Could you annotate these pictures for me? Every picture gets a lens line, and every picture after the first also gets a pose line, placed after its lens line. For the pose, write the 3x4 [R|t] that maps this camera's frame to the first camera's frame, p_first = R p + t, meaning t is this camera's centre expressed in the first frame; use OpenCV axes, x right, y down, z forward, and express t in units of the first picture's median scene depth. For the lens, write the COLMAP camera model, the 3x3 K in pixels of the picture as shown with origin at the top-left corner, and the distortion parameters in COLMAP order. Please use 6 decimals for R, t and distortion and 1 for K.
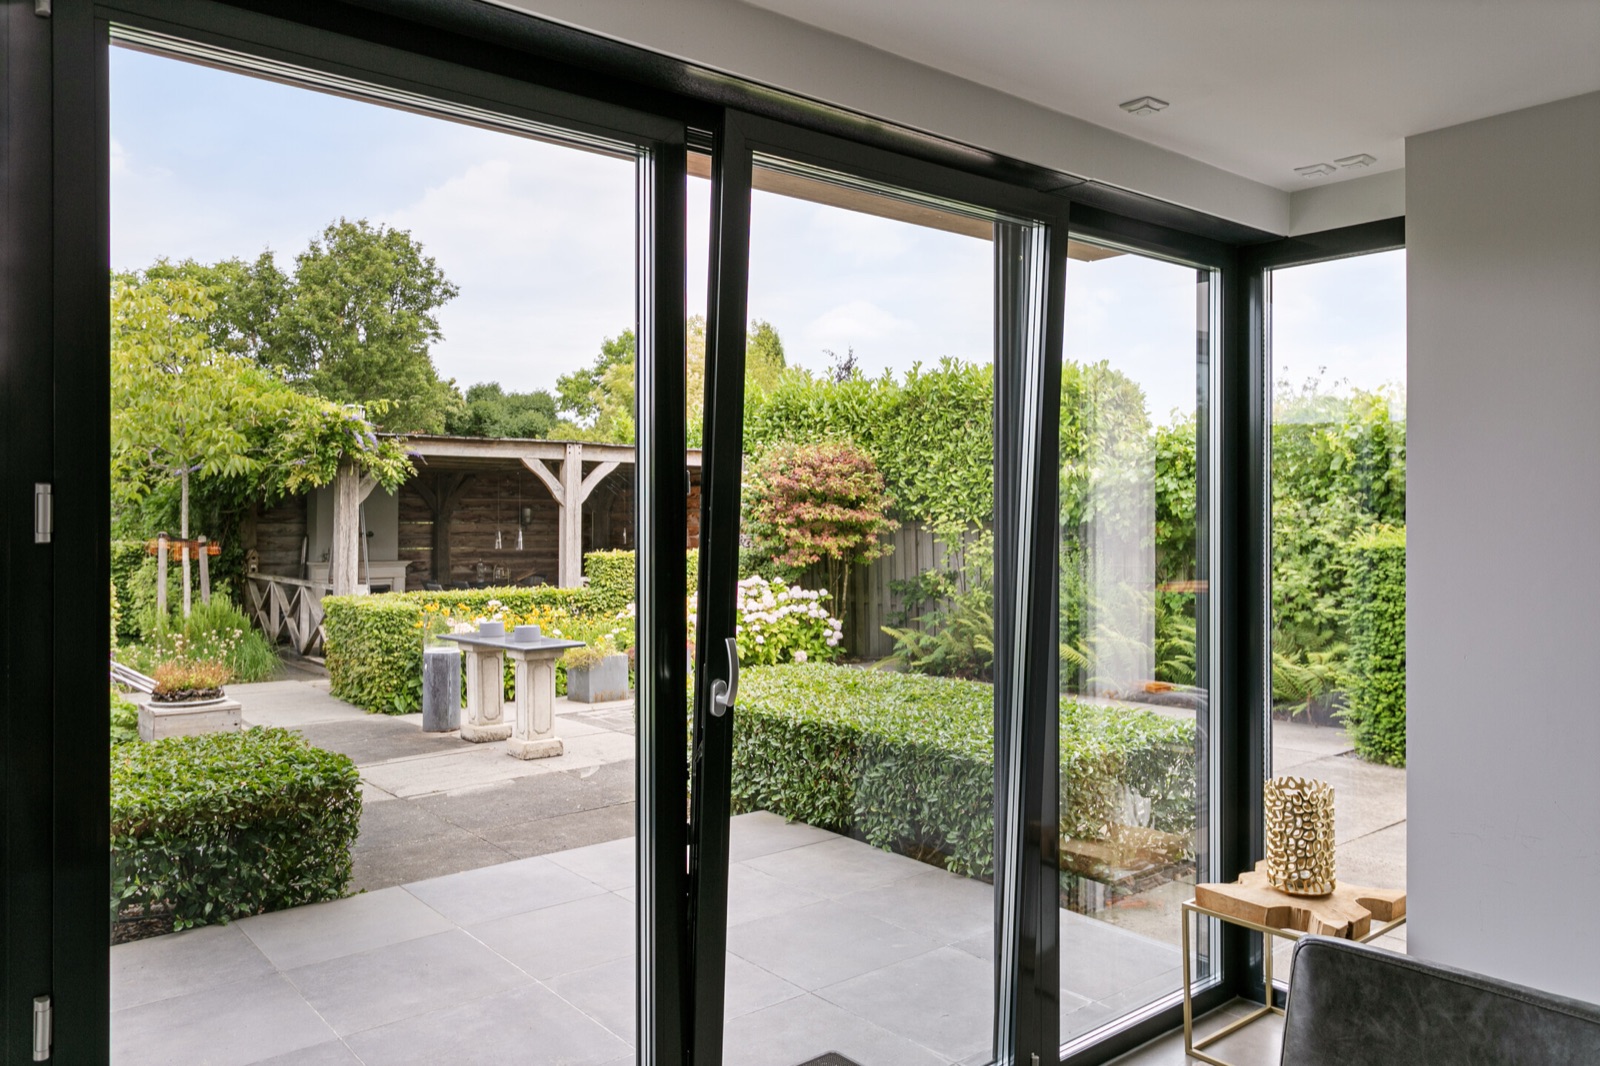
lens RADIAL K [[1152.0, 0, 803.3], [0, 1152.0, 504.5], [0, 0, 1]] dist [-0.002522, 0.007877]
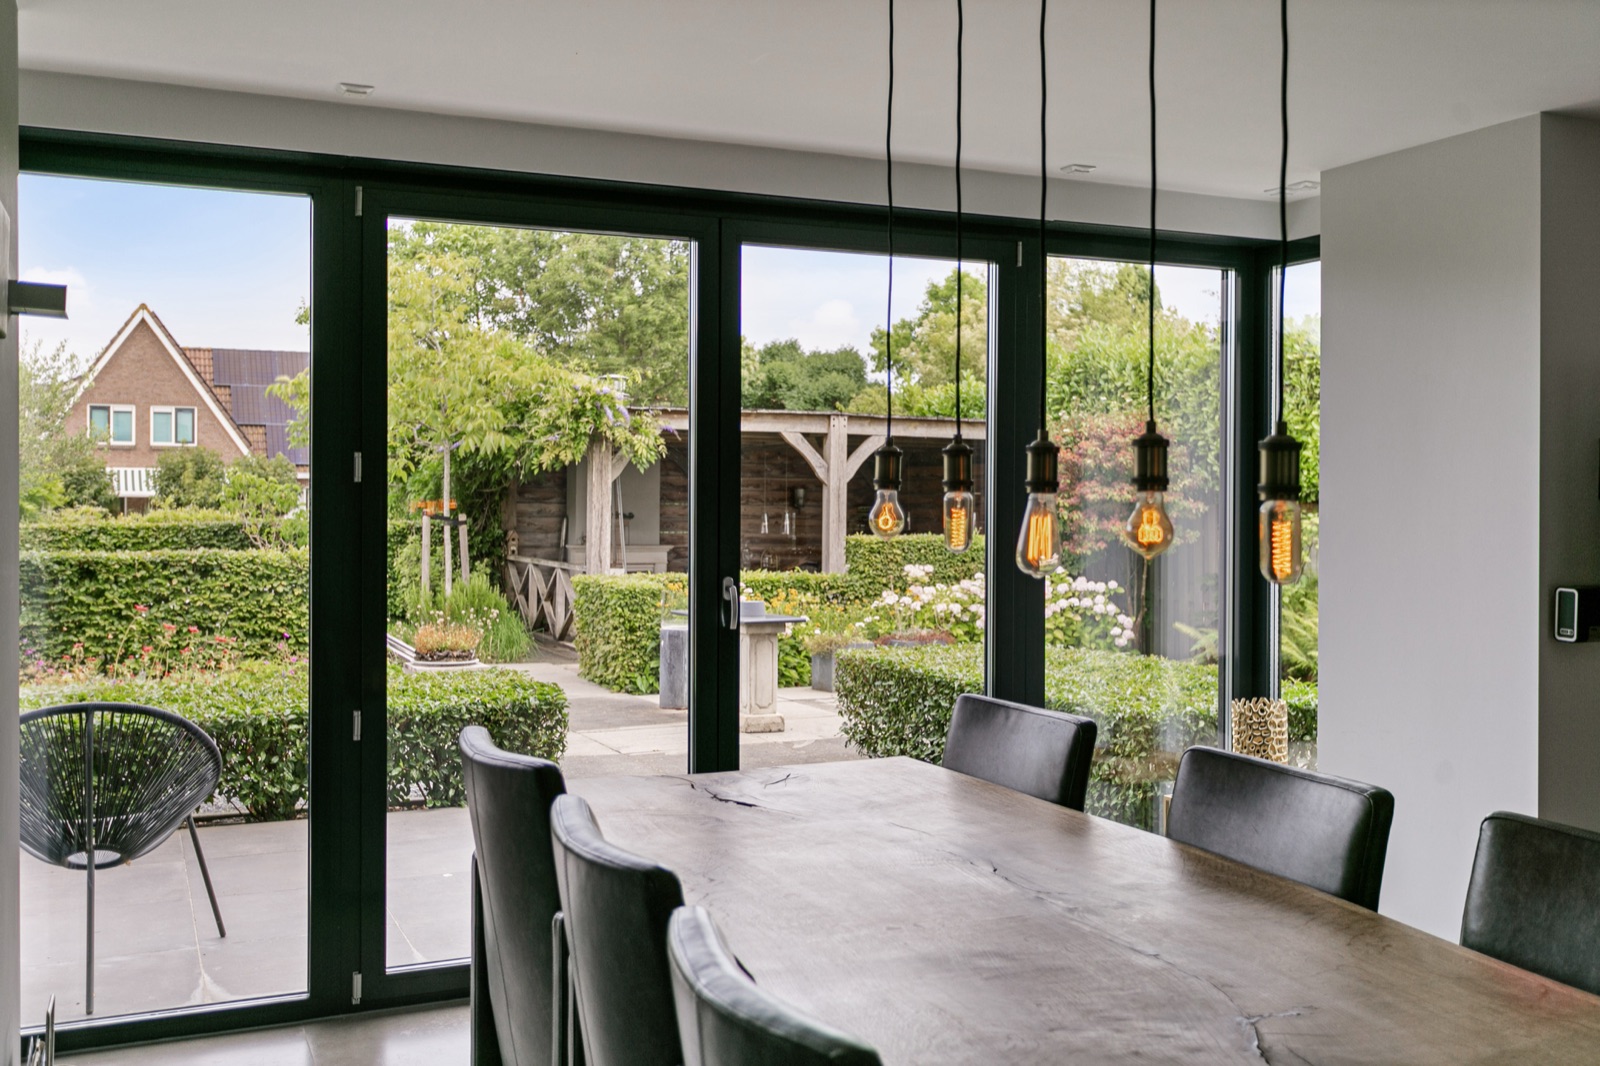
lens RADIAL K [[1518.1, 0, 801.4], [0, 1518.1, 502.7], [0, 0, 1]] dist [0.005458, -0.006064]
pose [[0.964180, 0.005293, -0.265198, 0.098224], [-0.003072, 0.999957, 0.008788, 0.005509], [0.265233, -0.007659, 0.964154, -0.167926]]
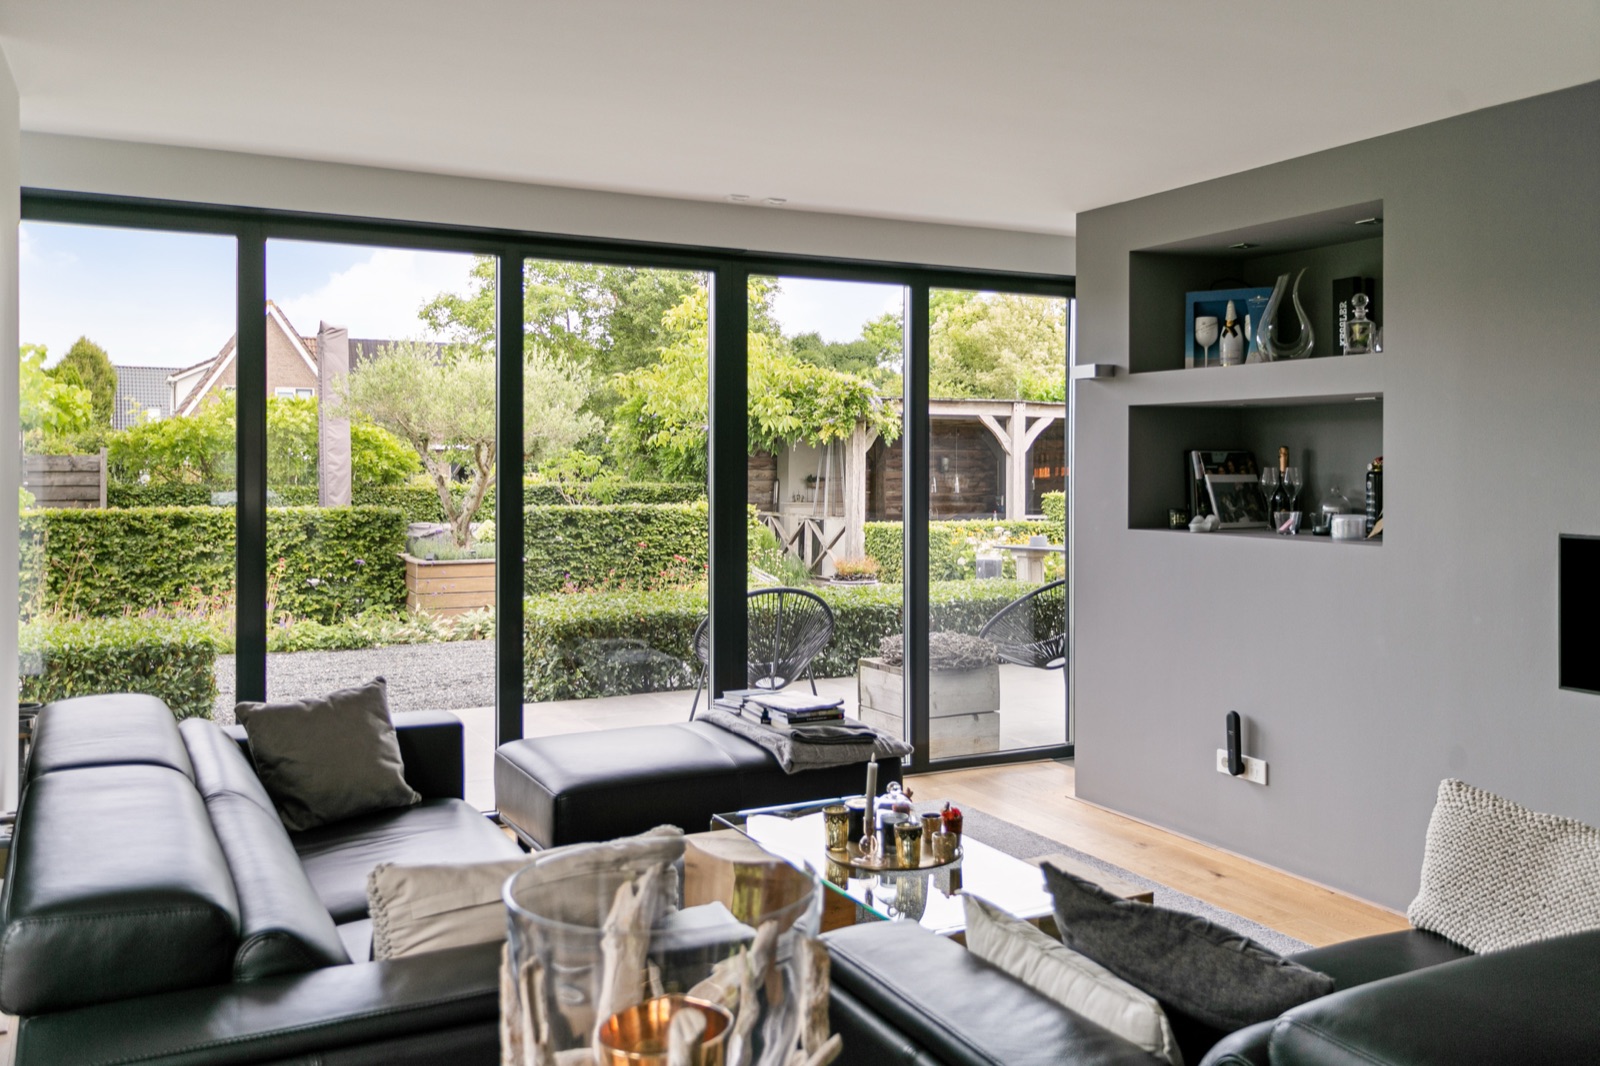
lens RADIAL K [[1342.5, 0, 794.7], [0, 1342.5, 458.4], [0, 0, 1]] dist [0.084367, 0.000011]
pose [[0.976417, 0.000401, -0.215895, -0.141811], [-0.000162, 0.999999, 0.001128, 0.003829], [0.215895, -0.001066, 0.976416, -0.457384]]
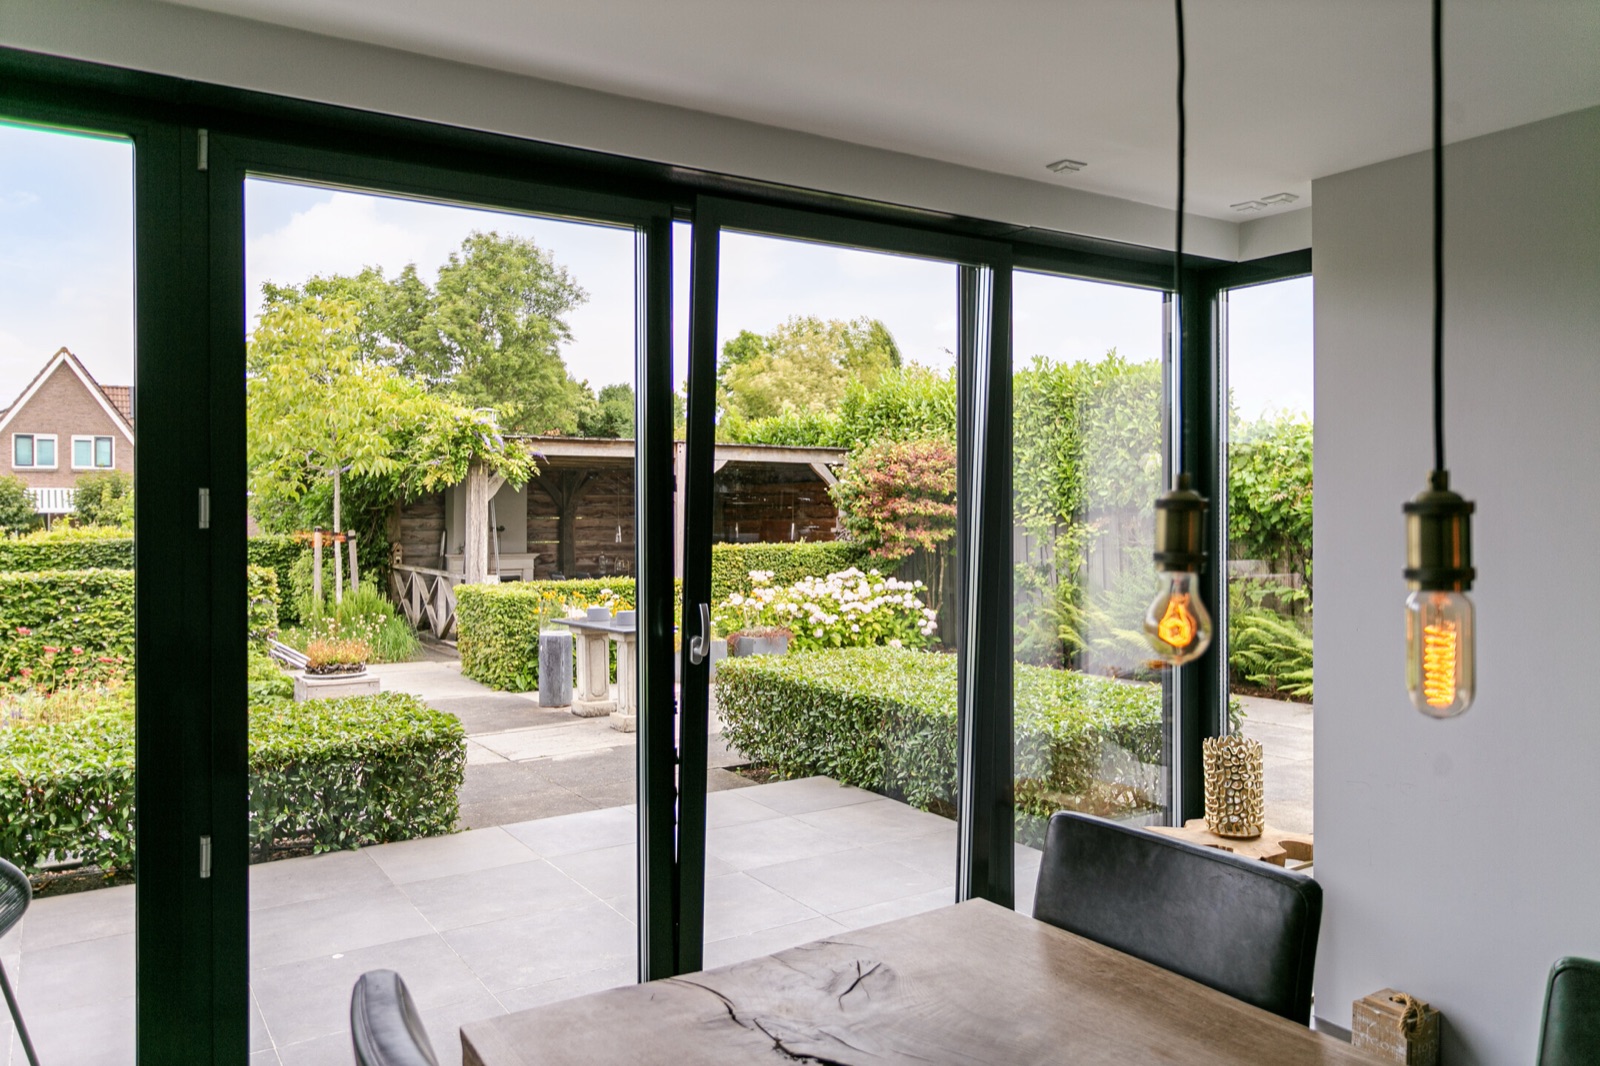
lens RADIAL K [[1152.0, 0, 803.3], [0, 1152.0, 504.5], [0, 0, 1]] dist [-0.002522, 0.007877]
pose [[0.993478, -0.003182, -0.113984, 0.034501], [0.003662, 0.999985, 0.004005, -0.000047], [0.113969, -0.004397, 0.993475, -0.048121]]
